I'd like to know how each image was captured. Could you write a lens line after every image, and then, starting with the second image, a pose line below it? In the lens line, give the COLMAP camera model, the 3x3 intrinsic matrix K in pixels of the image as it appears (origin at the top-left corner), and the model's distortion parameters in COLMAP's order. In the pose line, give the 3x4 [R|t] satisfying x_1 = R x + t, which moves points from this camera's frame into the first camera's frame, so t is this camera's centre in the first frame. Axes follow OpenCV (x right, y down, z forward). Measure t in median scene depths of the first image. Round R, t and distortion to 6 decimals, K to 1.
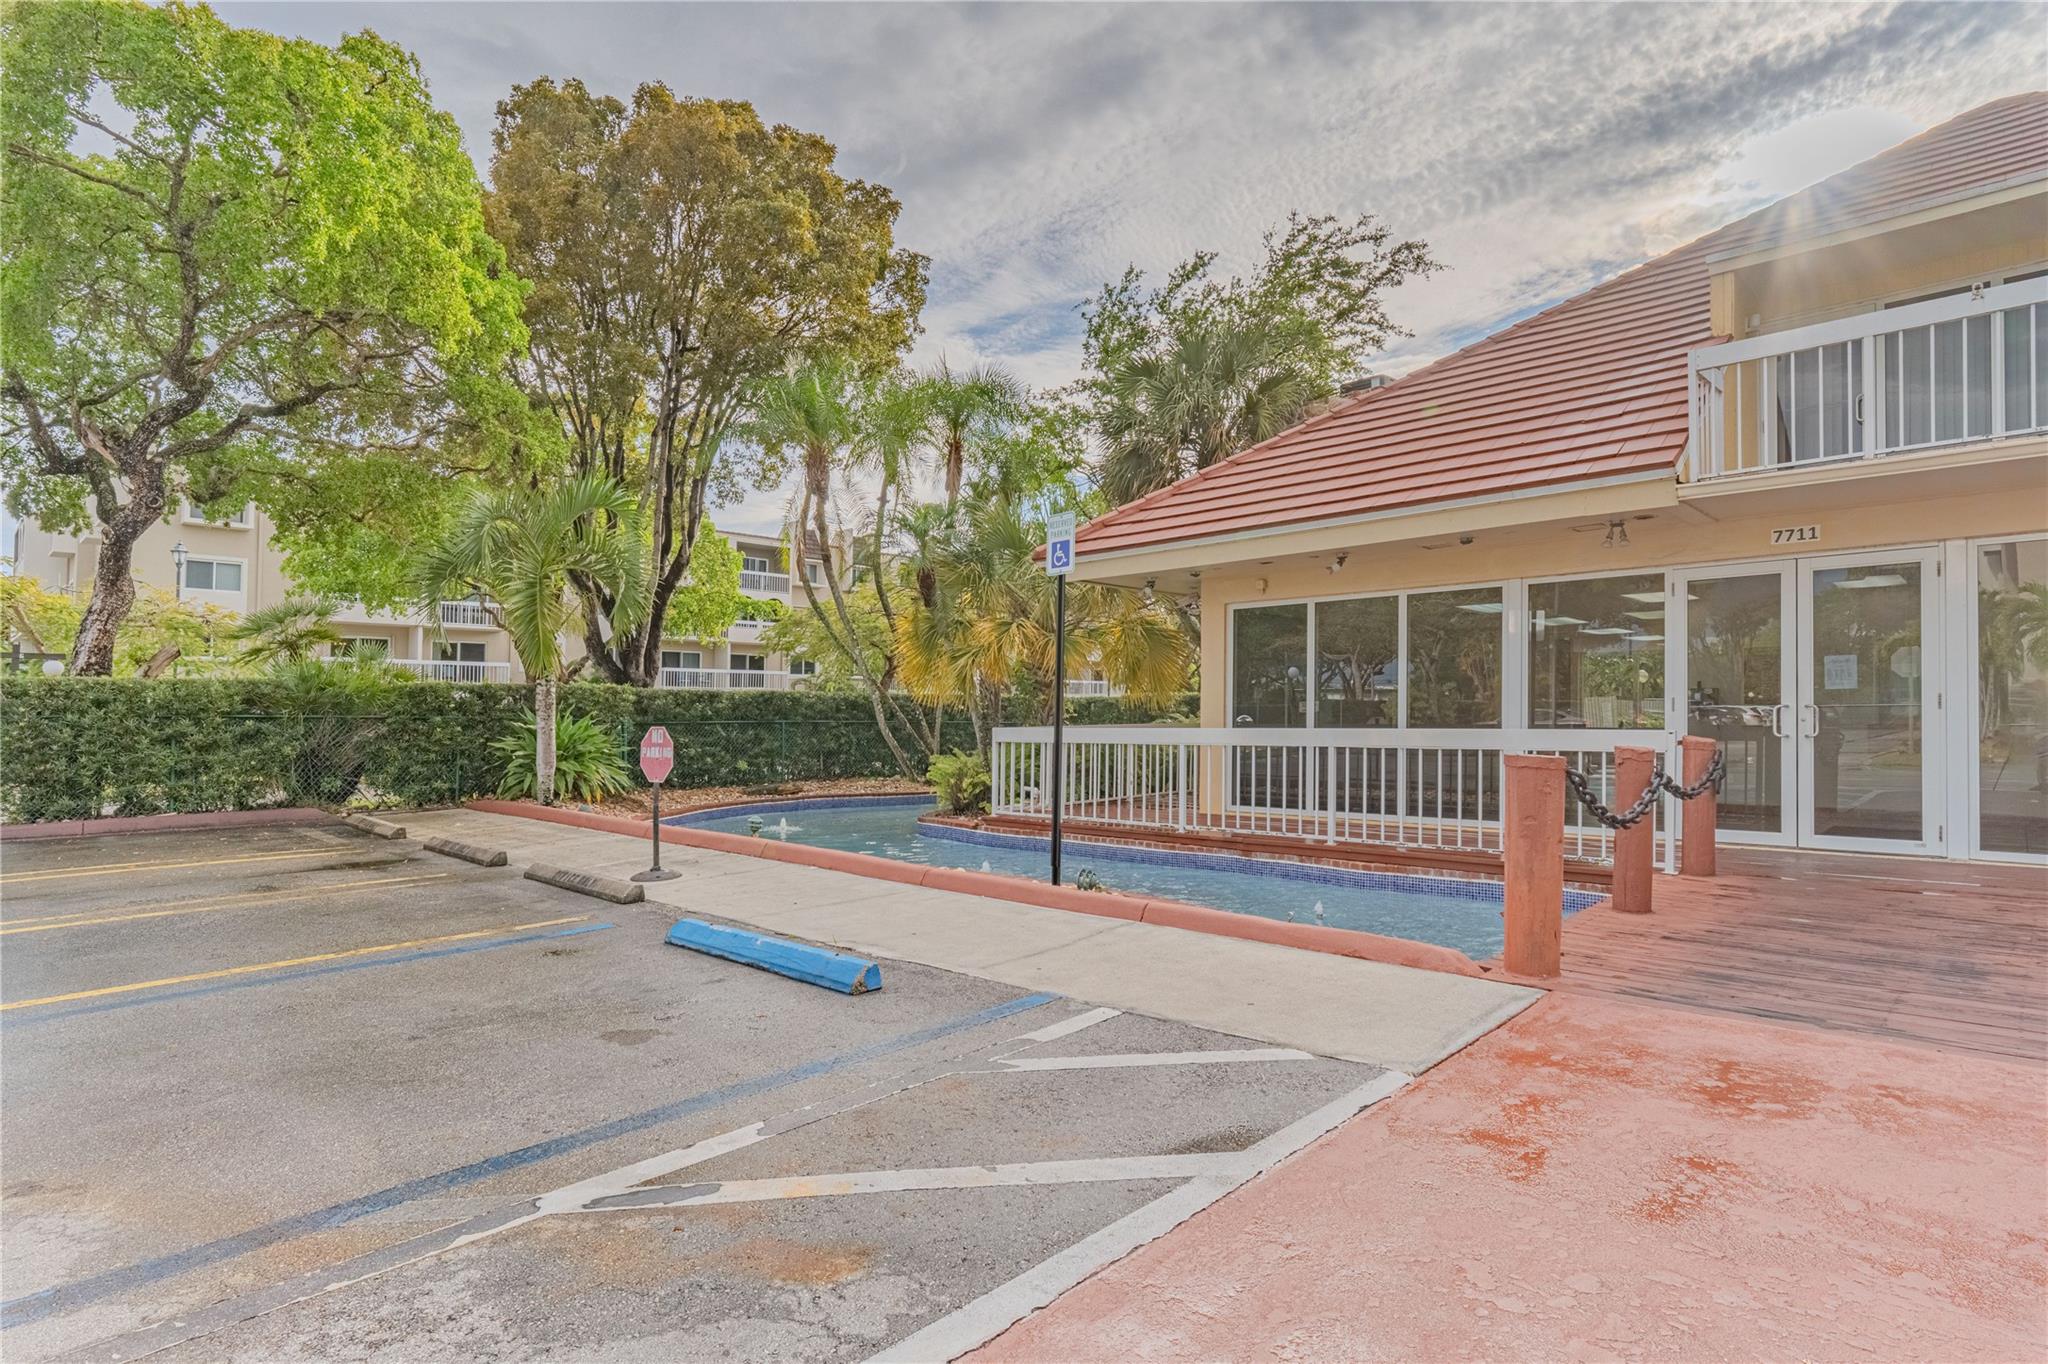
lens RADIAL K [[1037.5, 0, 1033.5], [0, 1037.5, 724.2], [0, 0, 1]] dist [-0.002409, -0.000057]
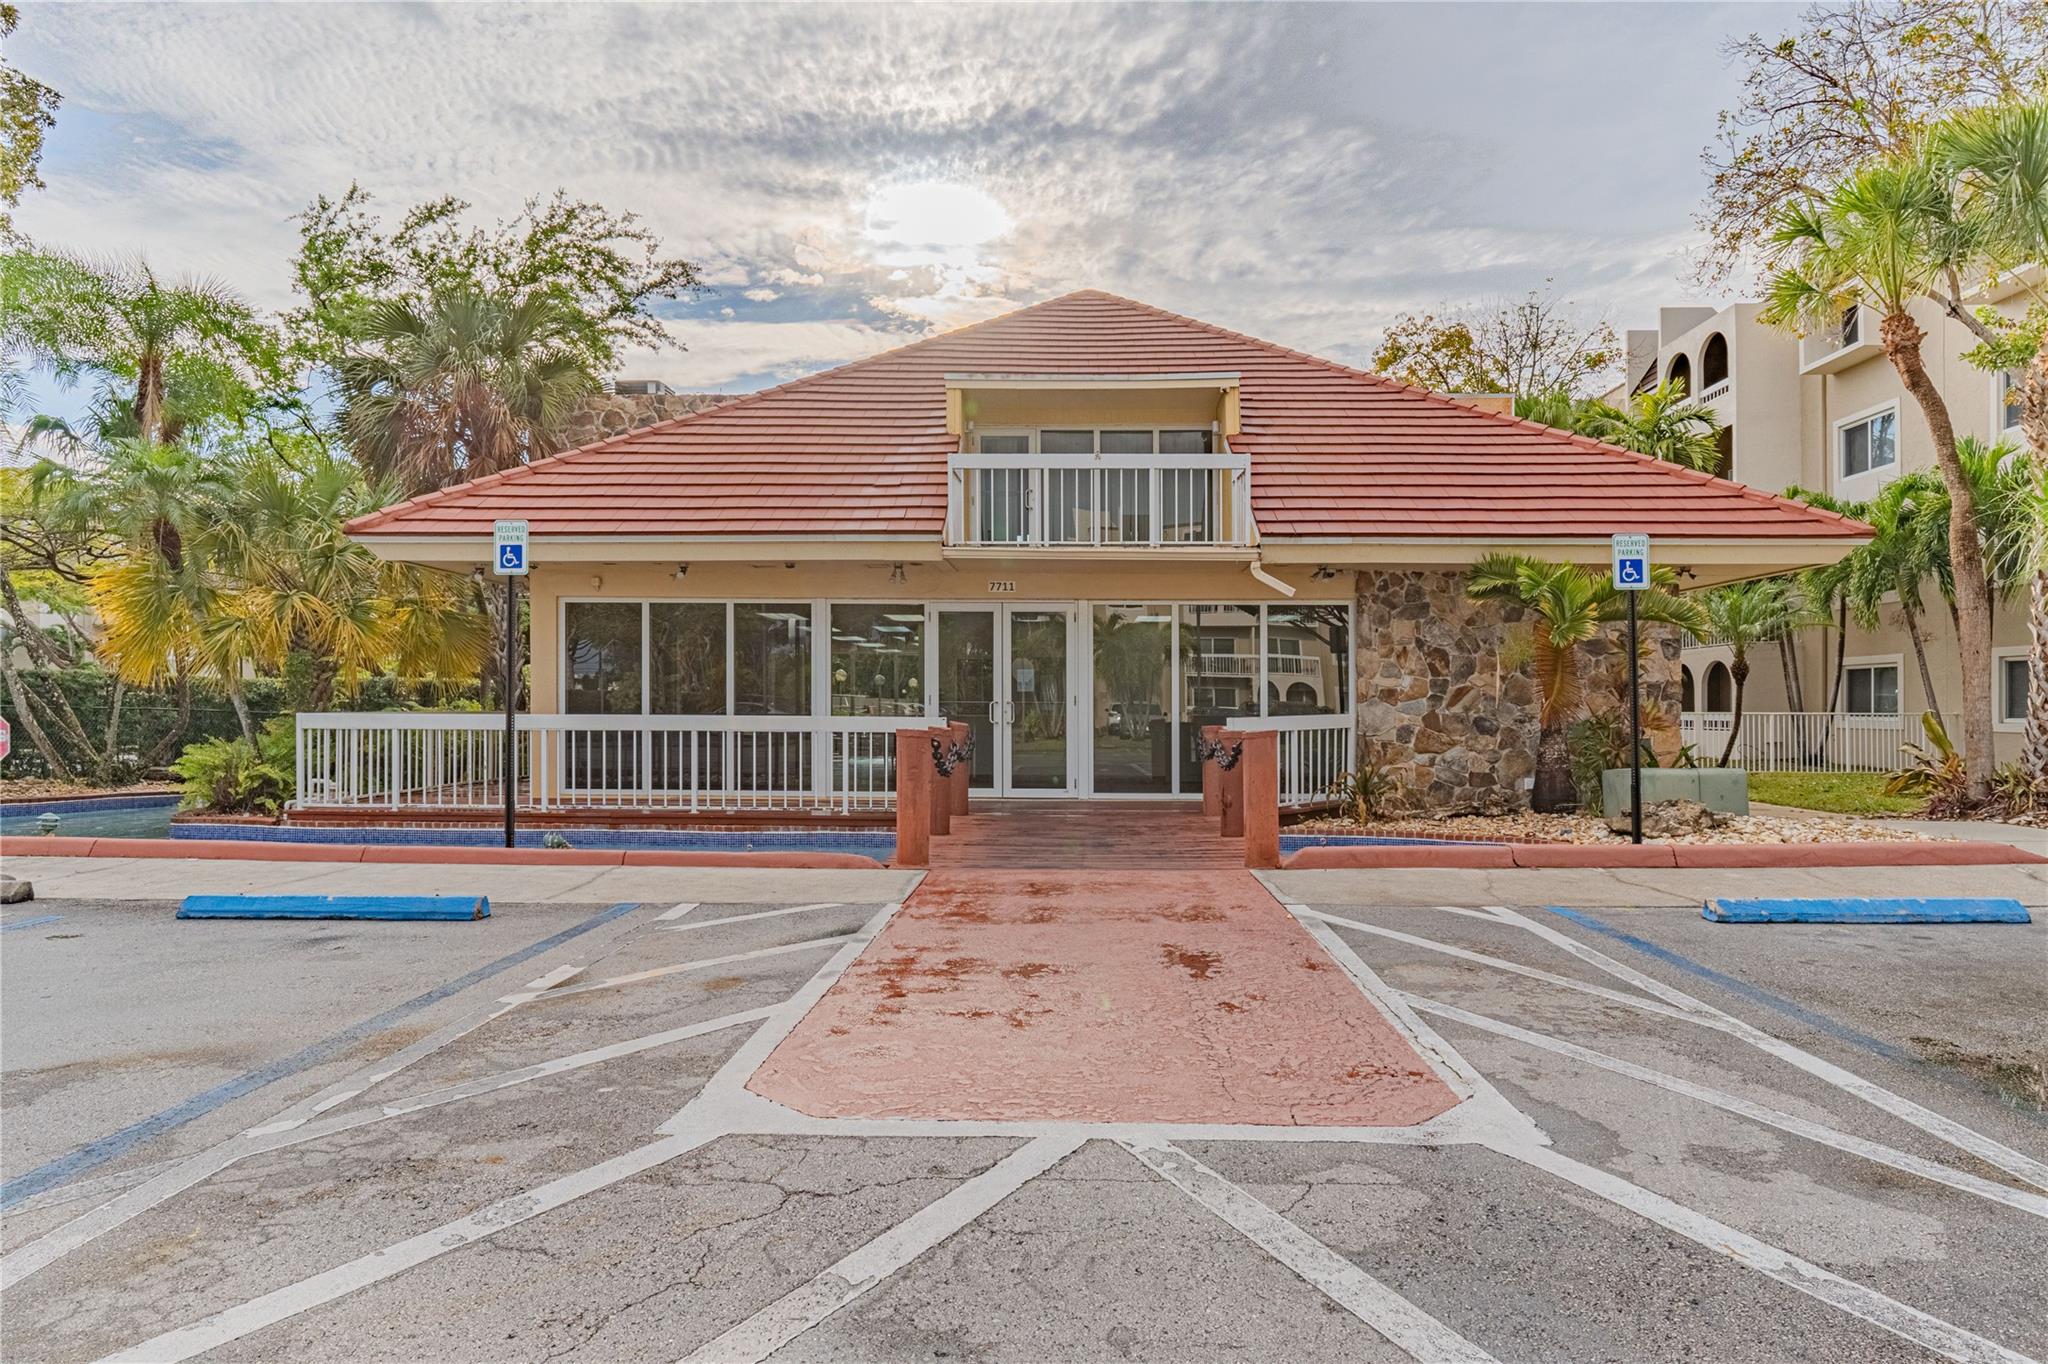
lens RADIAL K [[1037.5, 0, 1033.5], [0, 1037.5, 724.2], [0, 0, 1]] dist [-0.002409, -0.000057]
pose [[0.760060, 0.001828, 0.649850, -0.136784], [-0.007092, 0.999960, 0.005482, 0.003565], [-0.649814, -0.008775, 0.760043, -0.111511]]
